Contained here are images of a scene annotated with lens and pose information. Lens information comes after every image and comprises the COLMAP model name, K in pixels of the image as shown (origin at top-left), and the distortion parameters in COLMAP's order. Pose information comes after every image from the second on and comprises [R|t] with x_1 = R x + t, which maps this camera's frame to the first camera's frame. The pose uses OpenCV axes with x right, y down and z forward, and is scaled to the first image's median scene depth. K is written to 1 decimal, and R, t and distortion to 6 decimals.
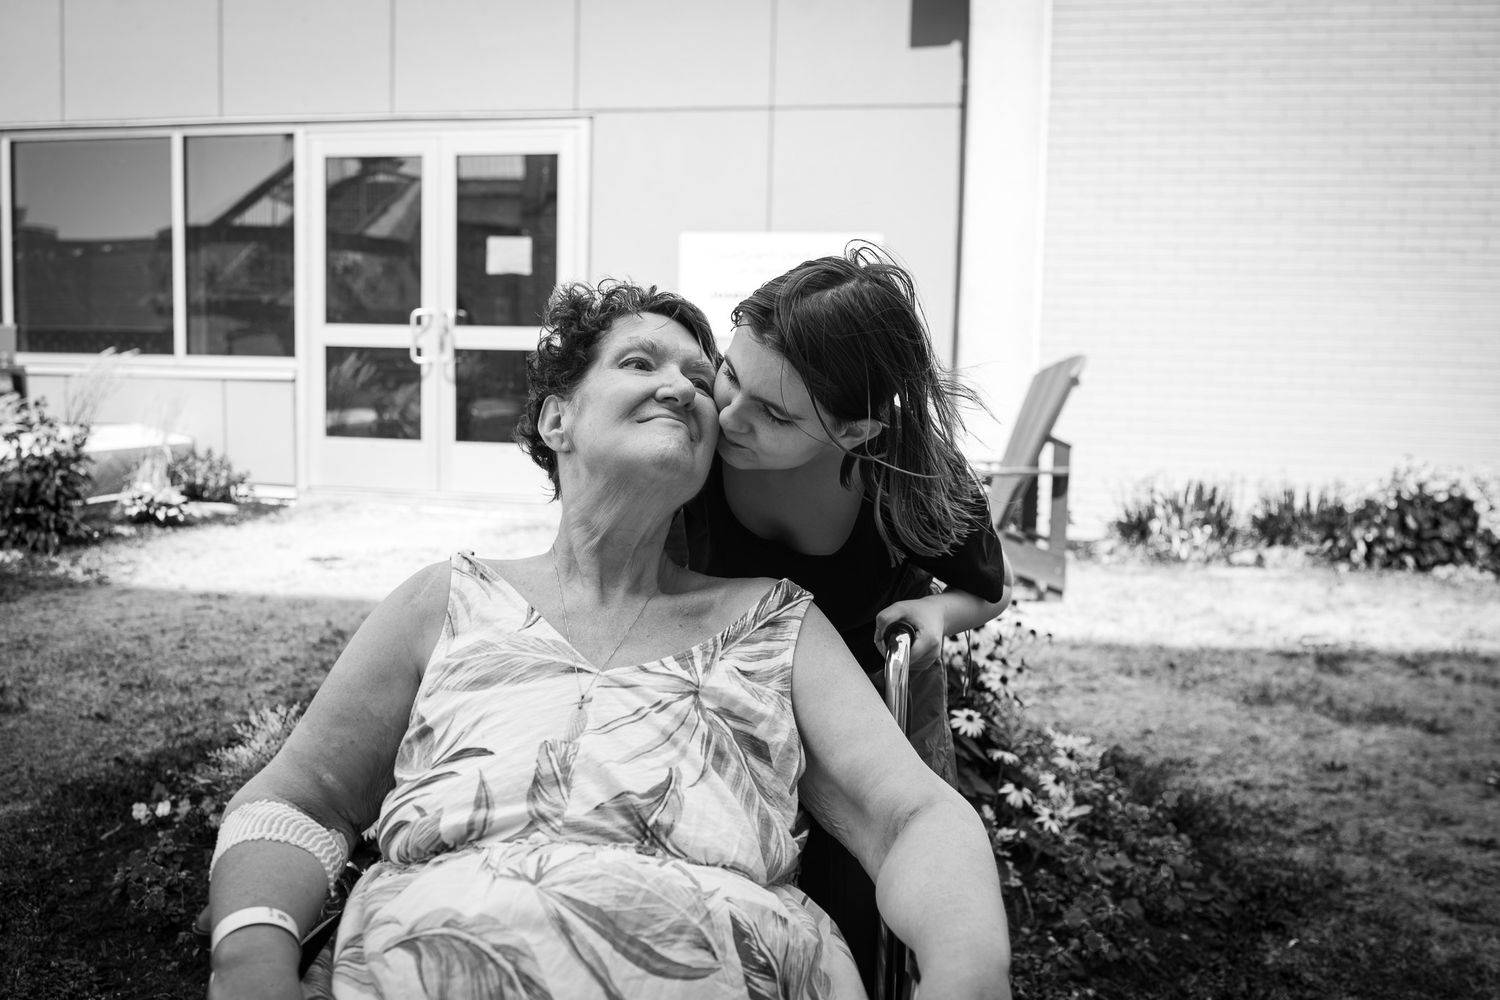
lens RADIAL K [[1464.8, 0, 724.2], [0, 1464.8, 492.6], [0, 0, 1]] dist [-0.022029, -0.041306]
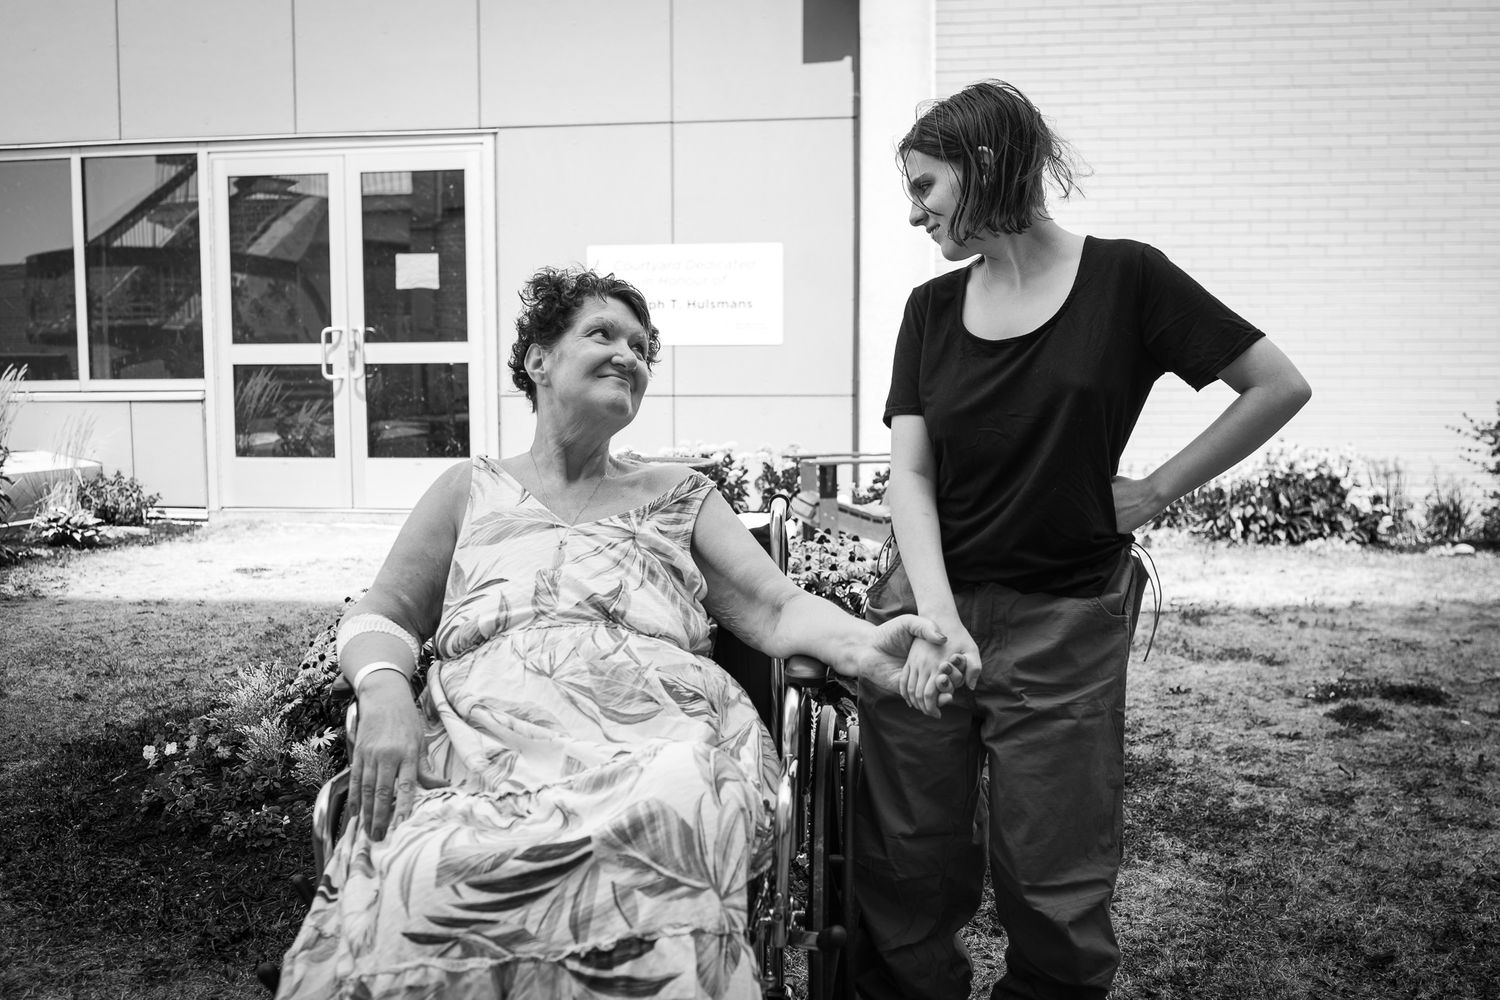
lens RADIAL K [[1548.4, 0, 750.0], [0, 1548.4, 500.0], [0, 0, 1]] dist [-0.021638, -0.002299]
pose [[0.996527, -0.033033, 0.076440, -0.005753], [0.033945, 0.999367, -0.010658, 0.019425], [-0.076039, 0.013216, 0.997017, -0.104402]]
